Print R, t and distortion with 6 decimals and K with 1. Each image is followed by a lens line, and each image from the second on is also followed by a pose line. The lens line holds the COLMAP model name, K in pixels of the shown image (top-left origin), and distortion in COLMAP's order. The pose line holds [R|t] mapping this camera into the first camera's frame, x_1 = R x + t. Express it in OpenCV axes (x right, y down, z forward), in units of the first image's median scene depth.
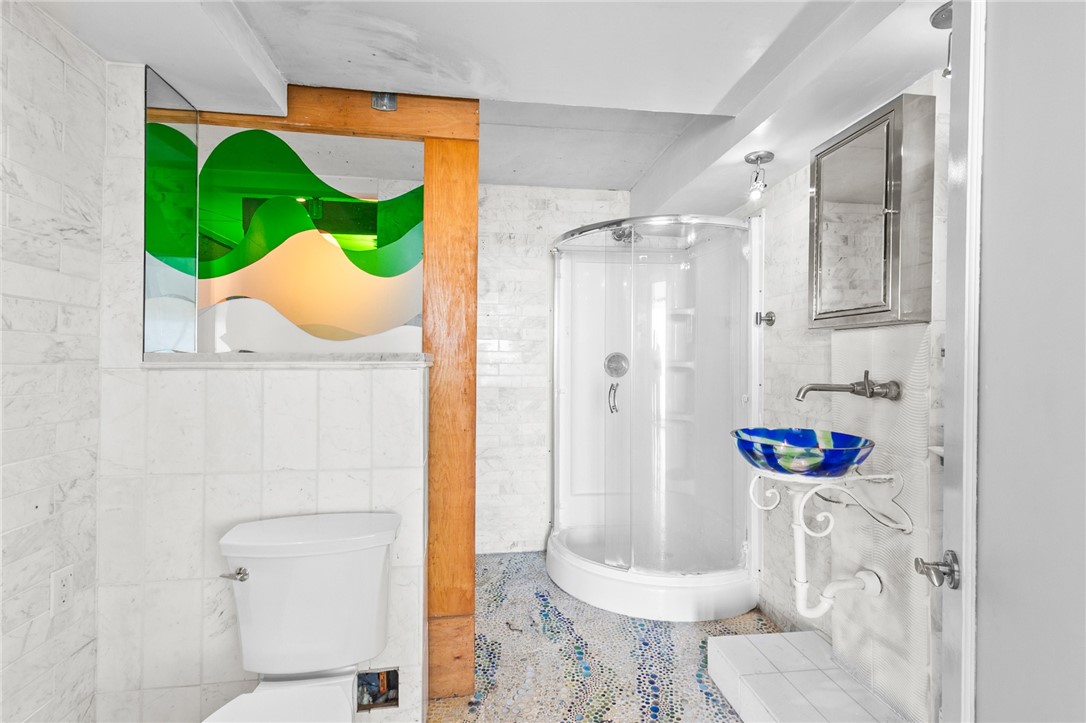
lens RADIAL K [[517.9, 0, 544.6], [0, 517.9, 361.6], [0, 0, 1]] dist [0.005020, -0.001164]
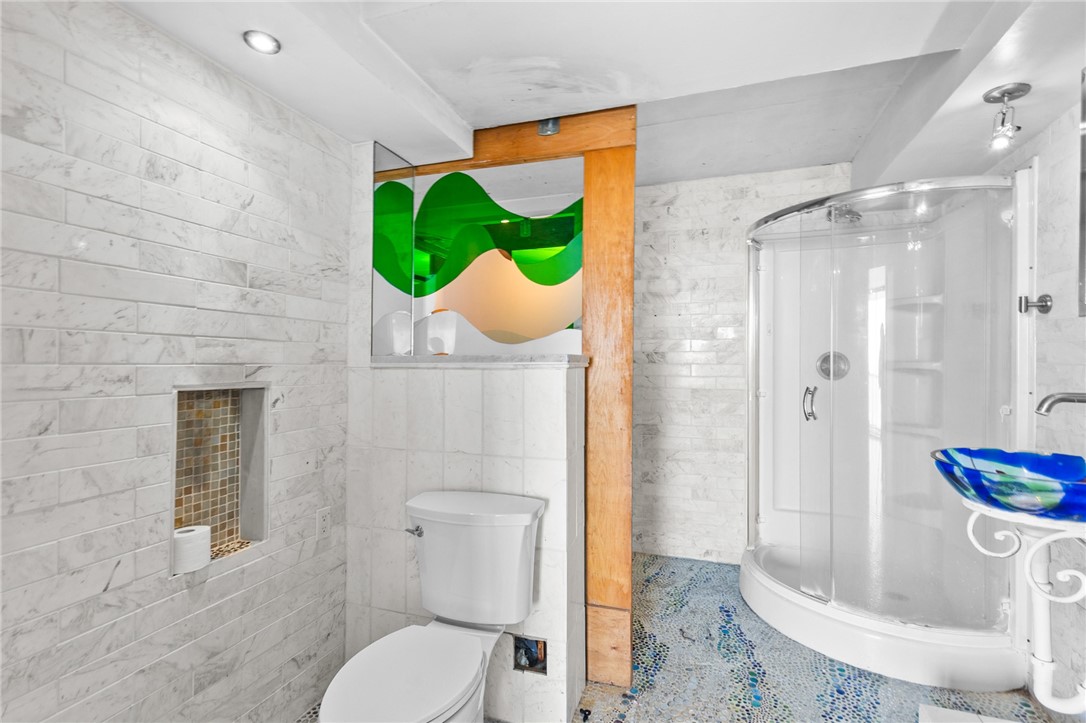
lens RADIAL K [[517.9, 0, 544.2], [0, 517.9, 361.9], [0, 0, 1]] dist [0.005020, -0.001164]
pose [[0.886731, -0.000999, -0.462285, 0.190347], [0.000863, 1.000000, -0.000505, -0.000467], [0.462285, 0.000049, 0.886731, 0.015982]]
